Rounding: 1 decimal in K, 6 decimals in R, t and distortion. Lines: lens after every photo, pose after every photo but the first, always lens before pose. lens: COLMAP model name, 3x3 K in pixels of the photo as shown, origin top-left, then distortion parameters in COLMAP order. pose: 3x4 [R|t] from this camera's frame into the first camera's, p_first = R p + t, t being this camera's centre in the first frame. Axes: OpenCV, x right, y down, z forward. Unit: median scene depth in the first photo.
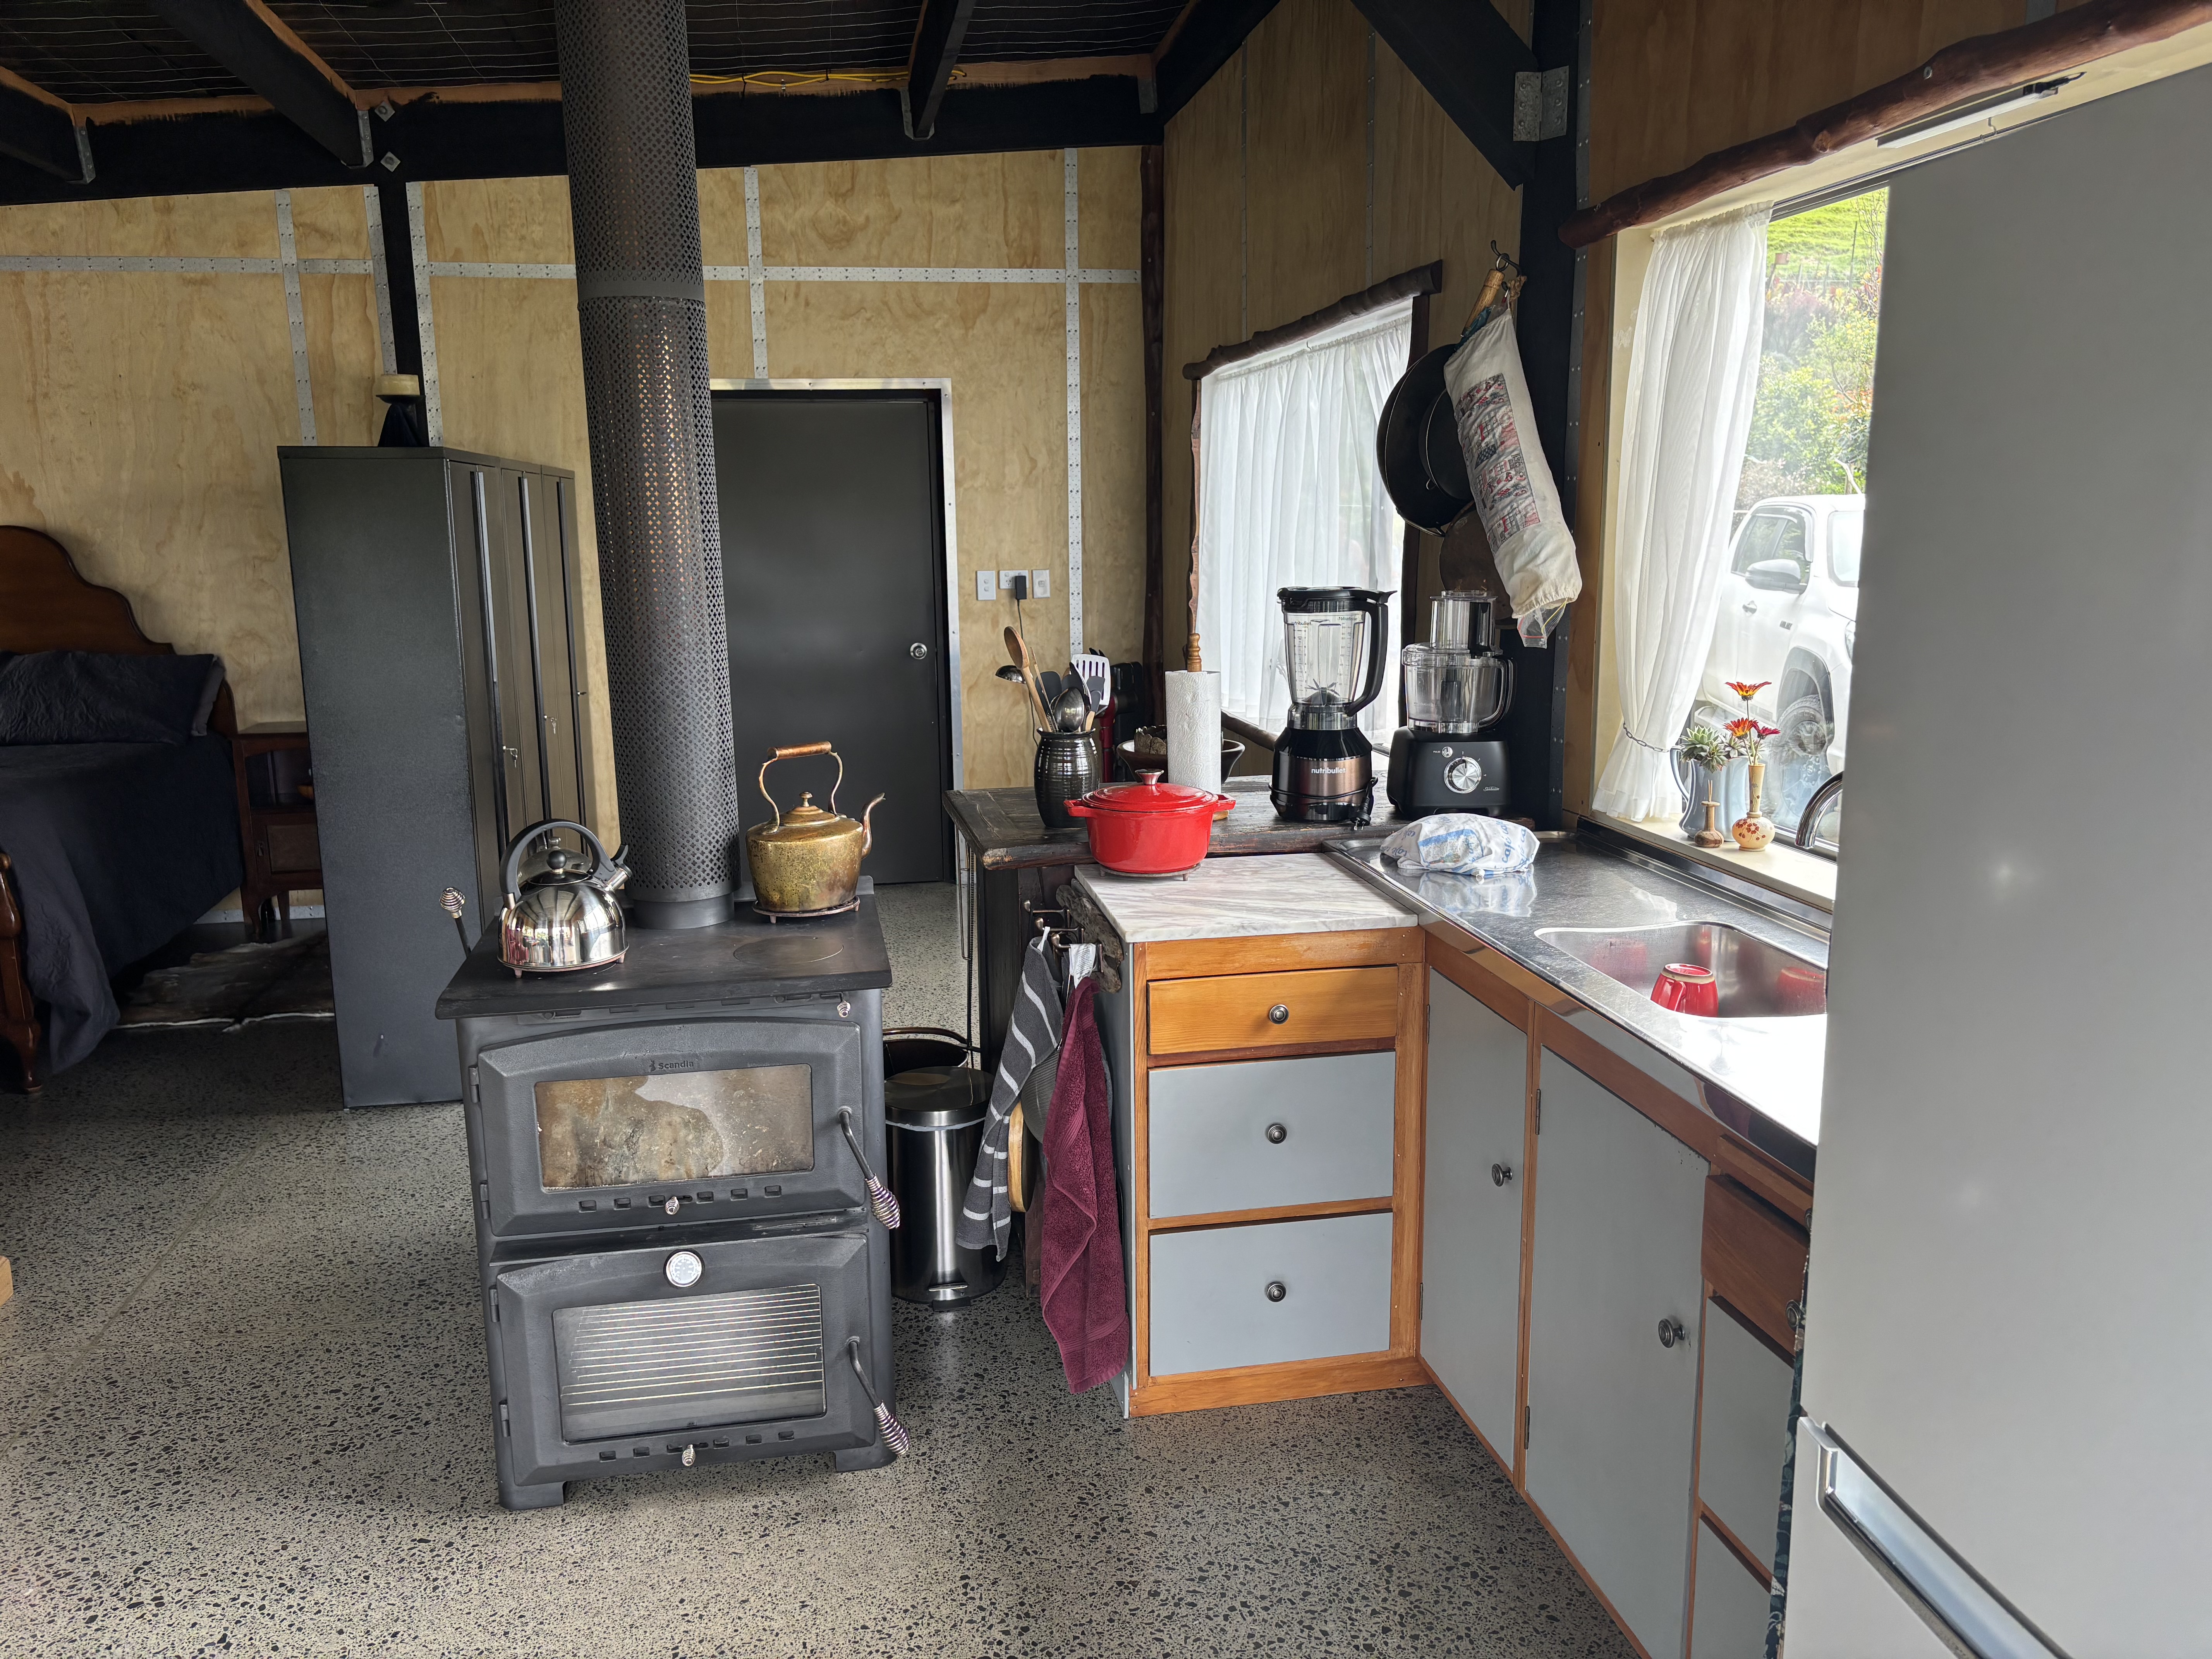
lens RADIAL K [[1669.5, 0, 1105.5], [0, 1669.5, 819.8], [0, 0, 1]] dist [0.045550, -0.076913]
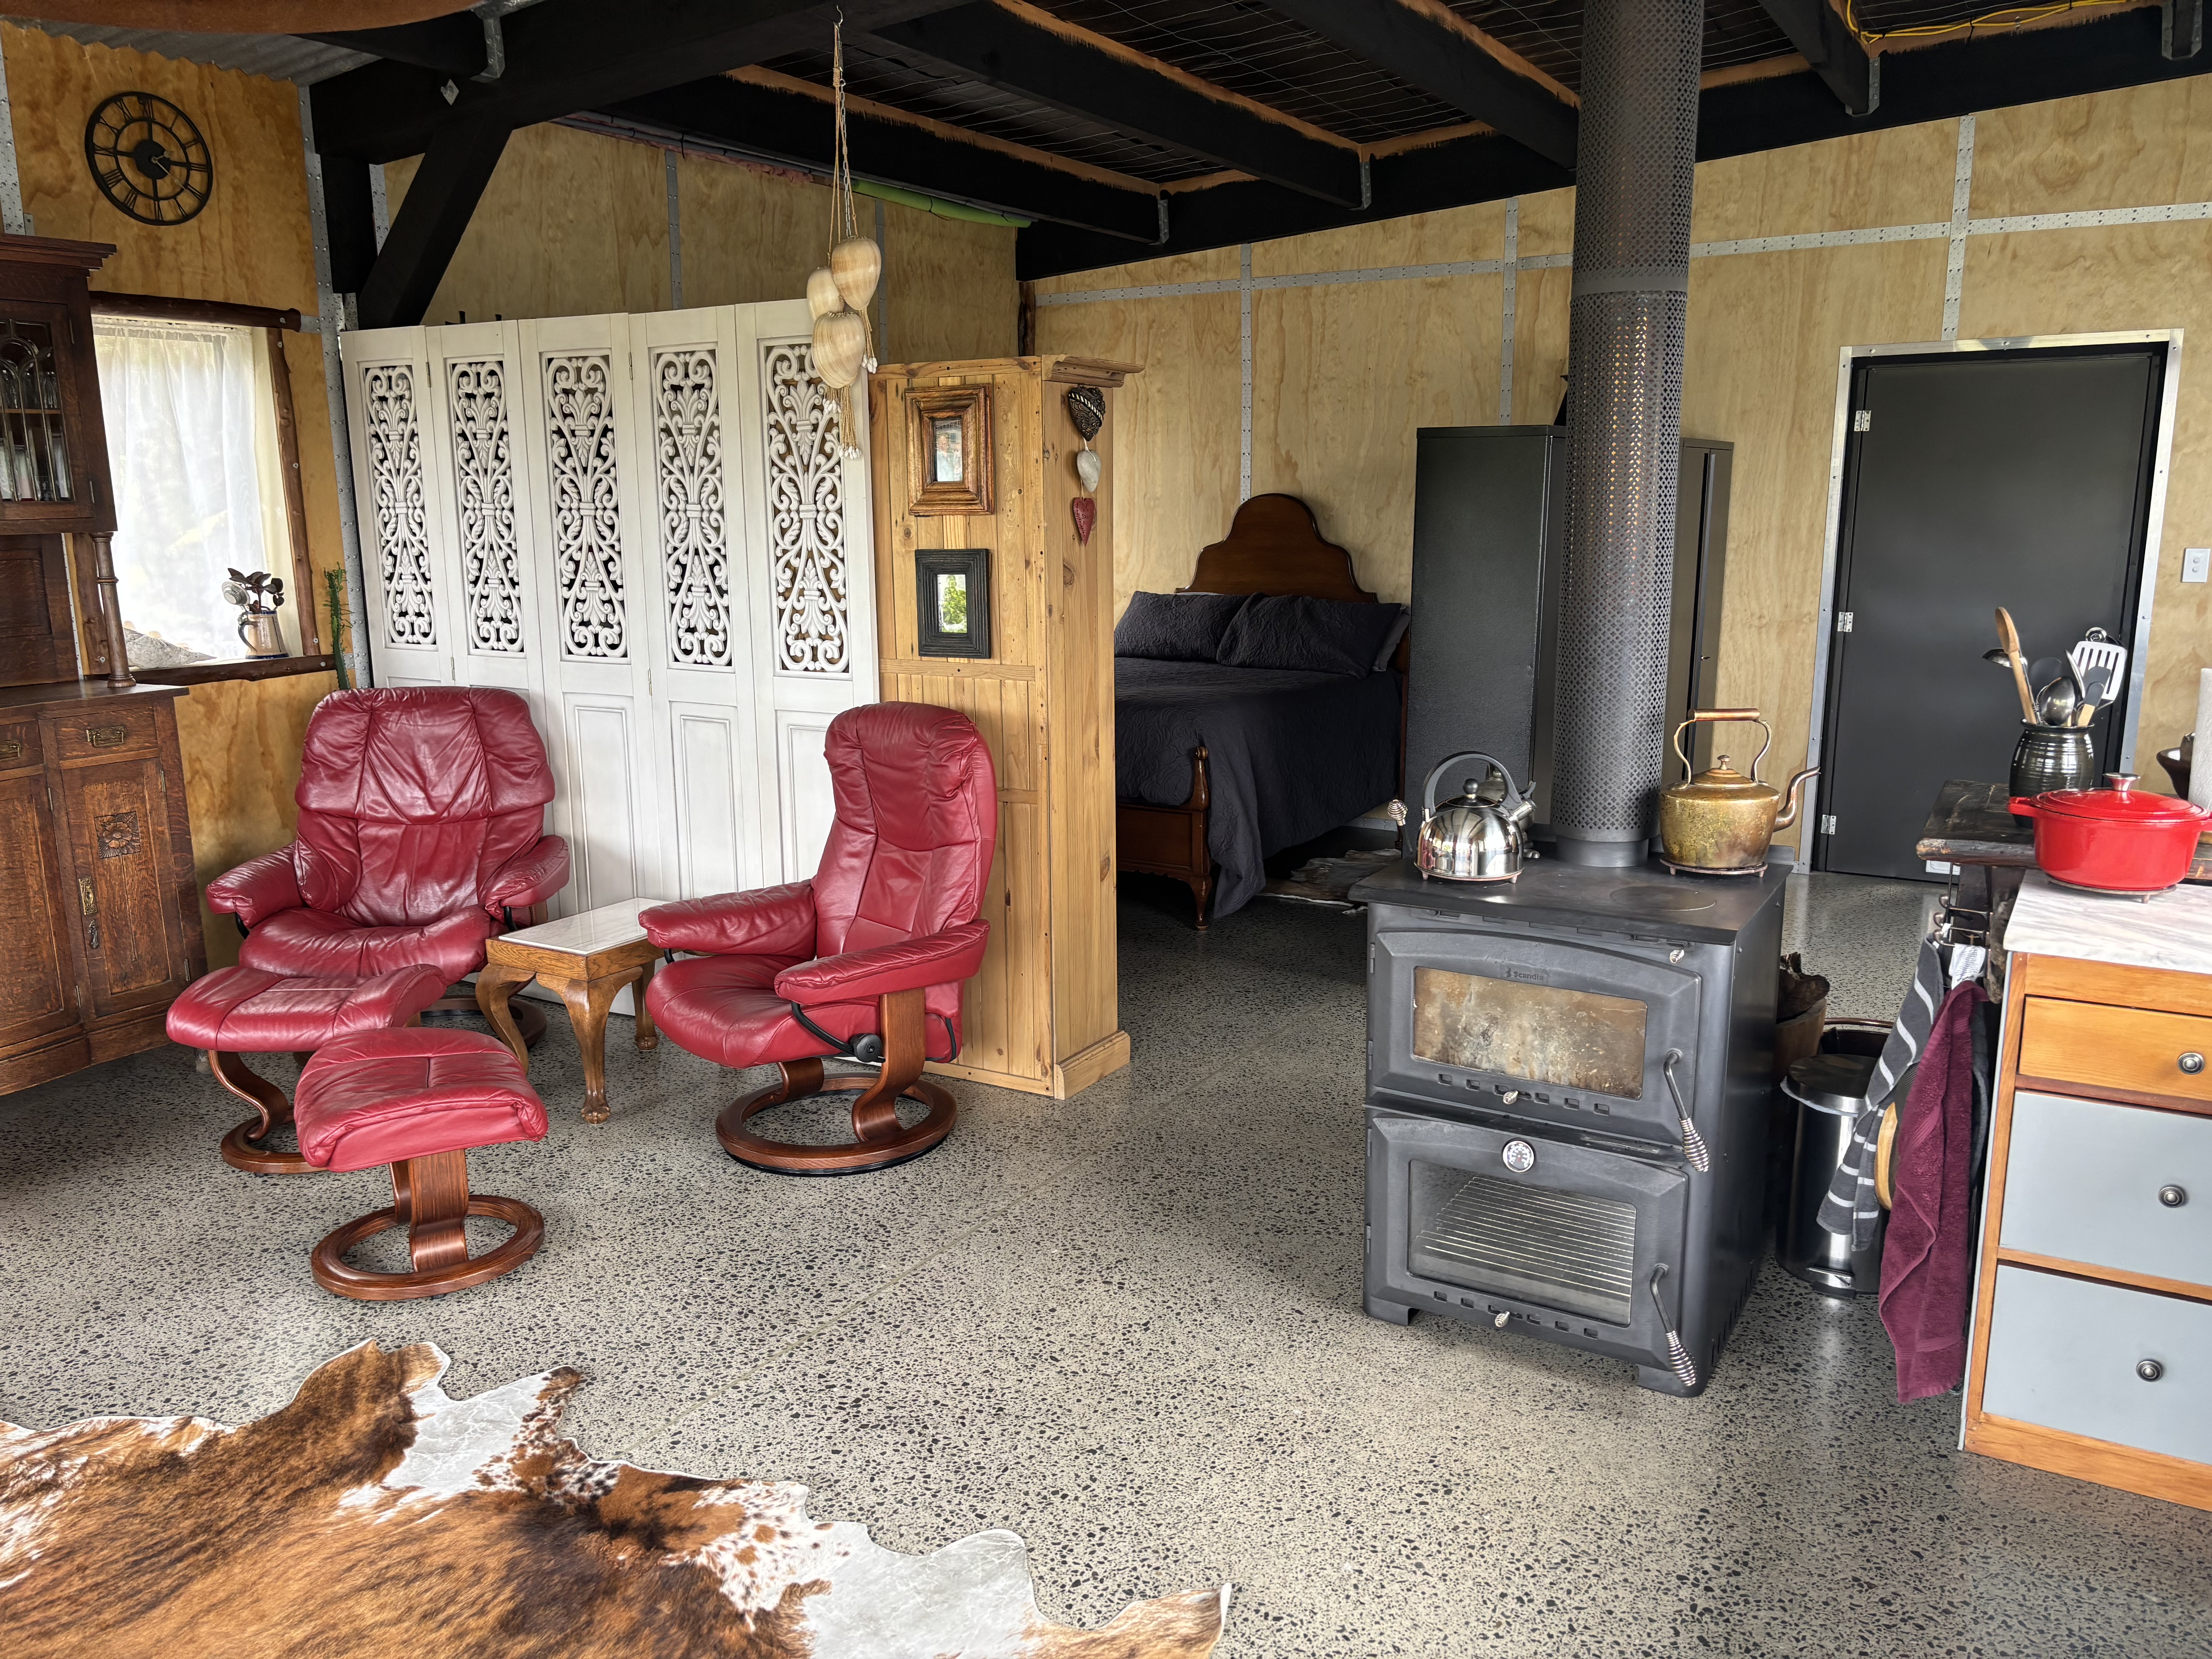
lens RADIAL K [[1669.5, 0, 1105.5], [0, 1669.5, 819.8], [0, 0, 1]] dist [0.045550, -0.076913]
pose [[0.738113, 0.133707, -0.661295, 0.245422], [-0.120583, 0.990528, 0.065685, 0.001005], [0.663814, 0.031258, 0.747245, -0.038754]]
